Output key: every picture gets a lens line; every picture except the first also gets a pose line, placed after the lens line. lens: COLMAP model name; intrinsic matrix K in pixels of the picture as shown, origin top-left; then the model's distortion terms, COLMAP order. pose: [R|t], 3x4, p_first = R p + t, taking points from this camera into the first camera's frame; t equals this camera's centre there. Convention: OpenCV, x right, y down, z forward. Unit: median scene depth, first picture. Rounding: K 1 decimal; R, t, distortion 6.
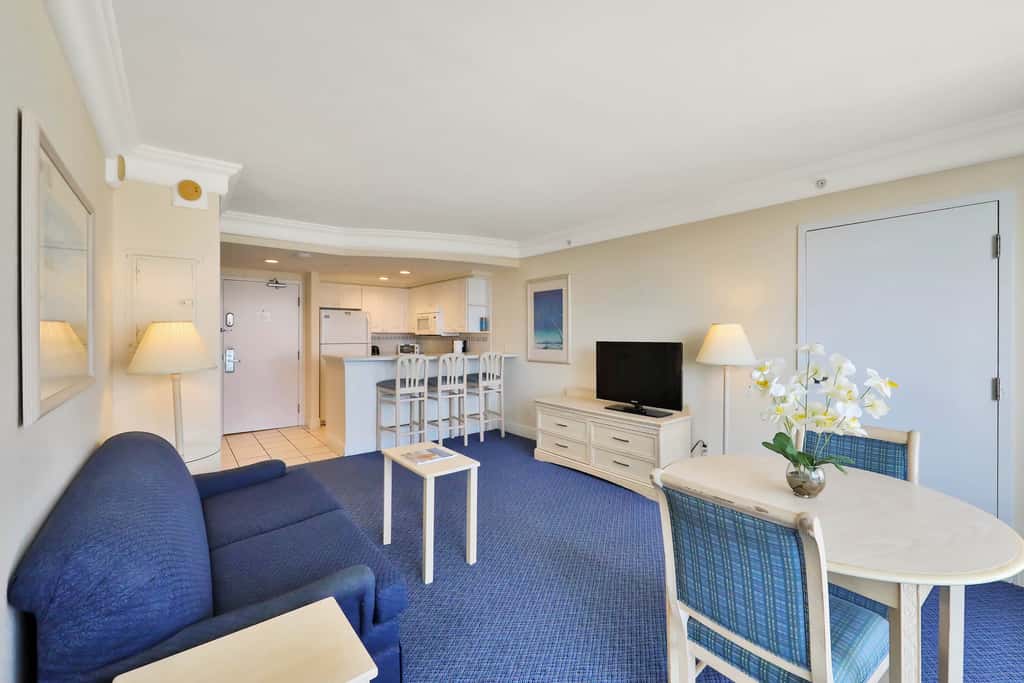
lens RADIAL K [[415.1, 0, 515.6], [0, 415.1, 334.3], [0, 0, 1]] dist [-0.000090, -0.000015]
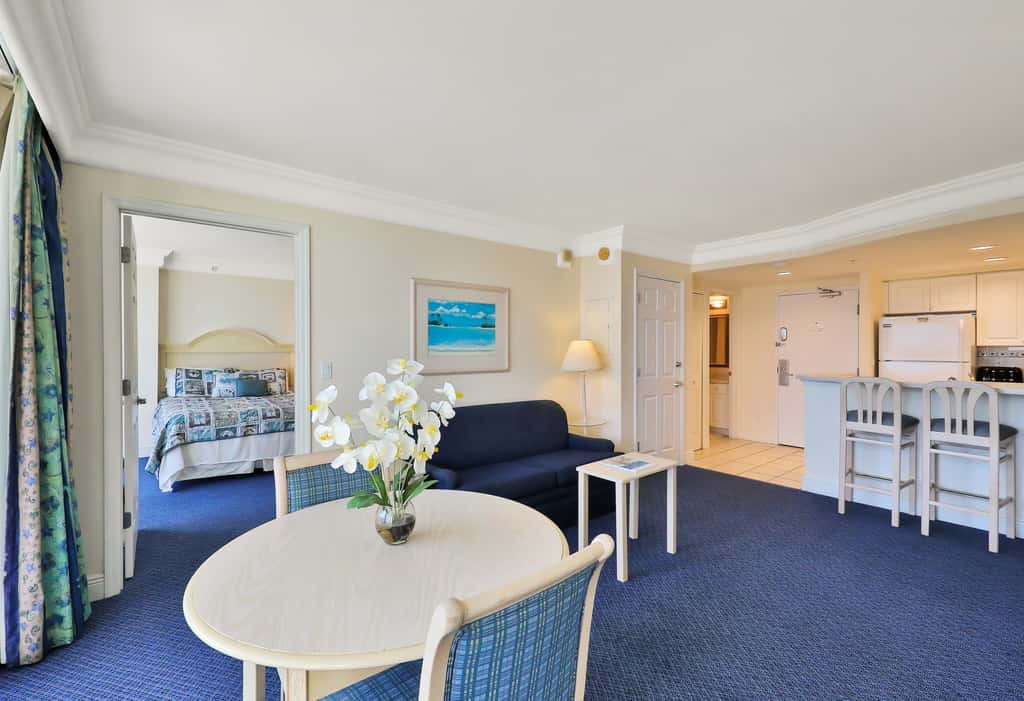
lens RADIAL K [[443.9, 0, 514.0], [0, 443.9, 348.0], [0, 0, 1]] dist [0.001594, 0.000088]
pose [[-0.008331, 0.003031, -0.999961, 0.427263], [-0.003645, 0.999989, 0.003062, -0.001118], [0.999959, 0.003671, -0.008320, 0.340121]]
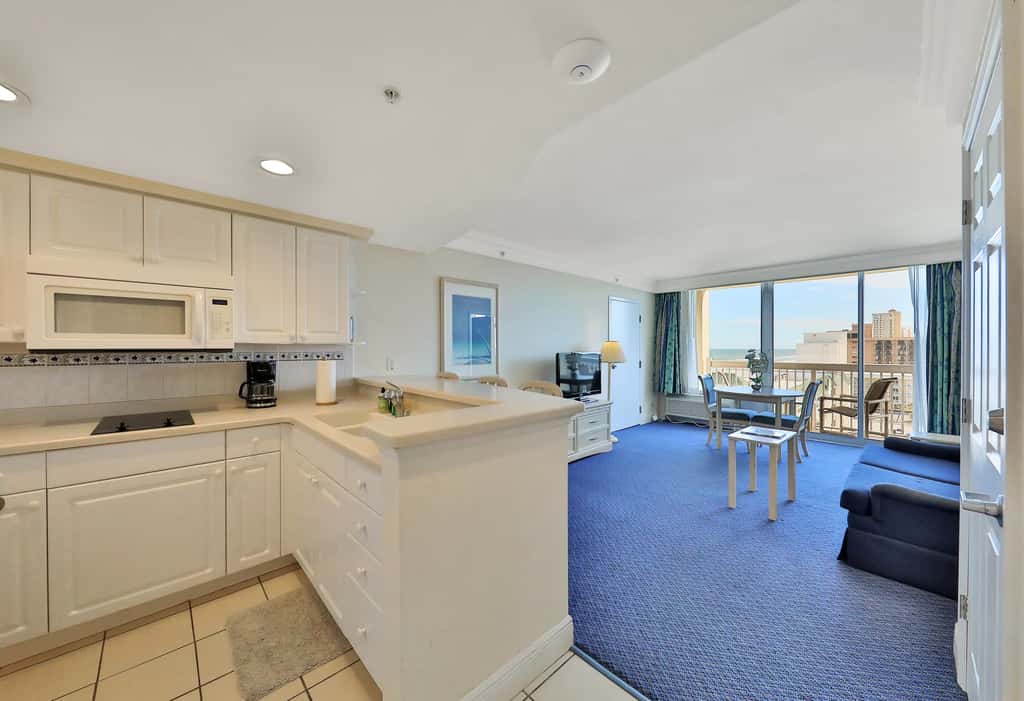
lens RADIAL K [[369.9, 0, 513.2], [0, 369.9, 349.6], [0, 0, 1]] dist [0.003615, 0.000268]
pose [[-0.065268, -0.002772, 0.997864, -0.641964], [0.003479, 0.999989, 0.003006, 0.002379], [-0.997862, 0.003668, -0.065257, 0.887926]]
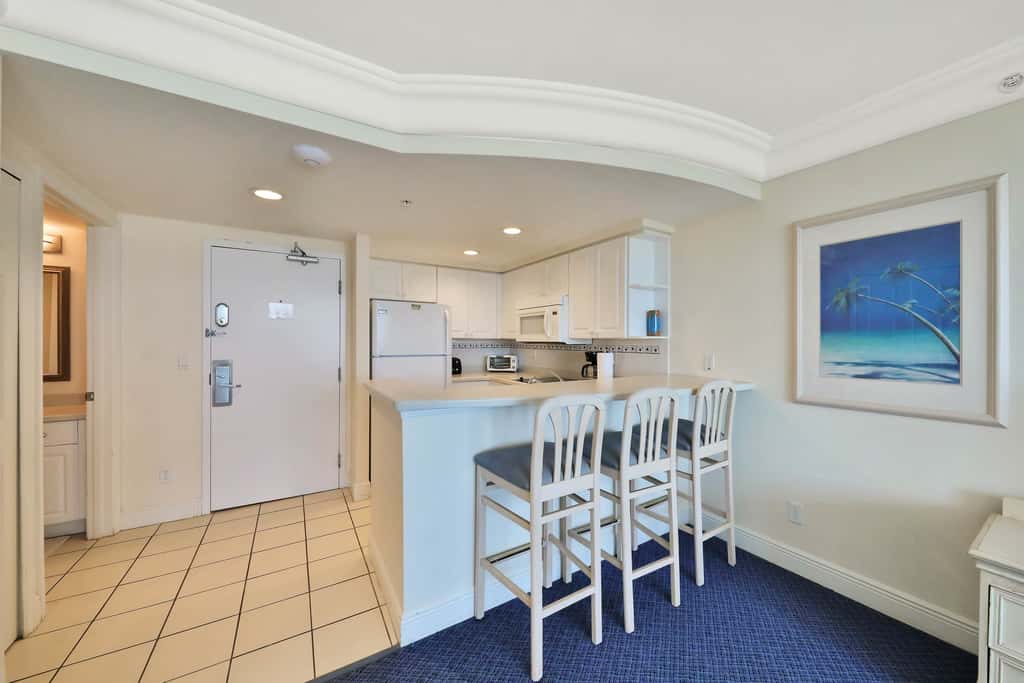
lens RADIAL K [[366.8, 0, 513.5], [0, 366.8, 339.2], [0, 0, 1]] dist [-0.008350, -0.000112]
pose [[0.990747, 0.003262, -0.135681, -0.213294], [-0.003771, 0.999987, -0.003489, -0.000921], [0.135668, 0.003968, 0.990746, 0.550891]]
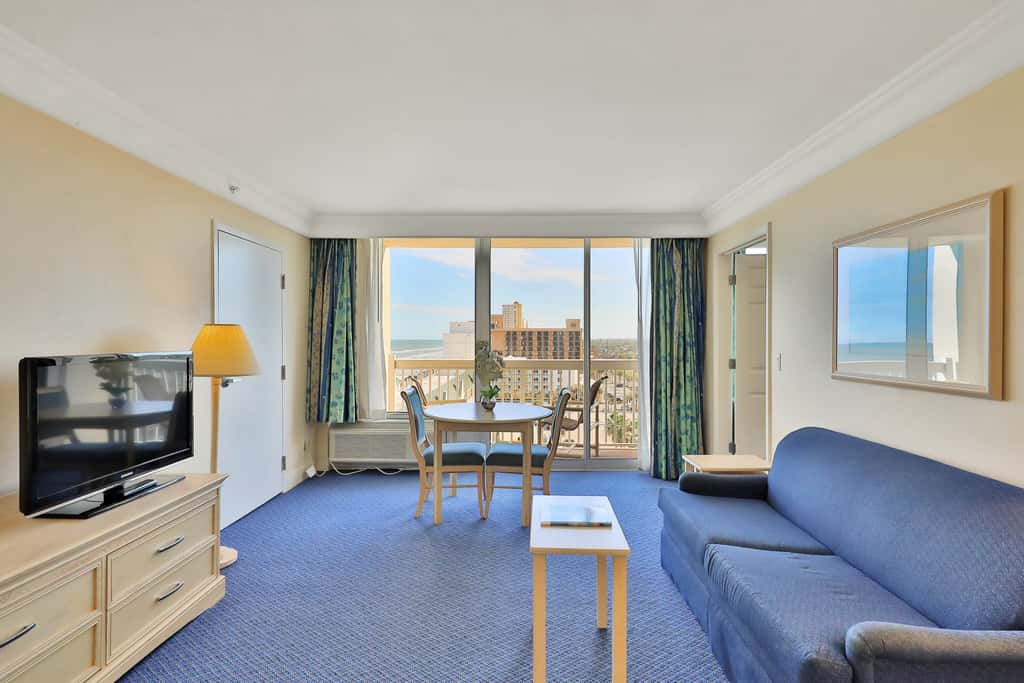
lens RADIAL K [[503.9, 0, 514.4], [0, 503.9, 339.0], [0, 0, 1]] dist [-0.002283, -0.002515]
pose [[-0.759889, 0.000210, 0.650053, -0.303916], [0.002268, 0.999995, 0.002329, -0.000244], [-0.650049, 0.003244, -0.759886, 0.781200]]
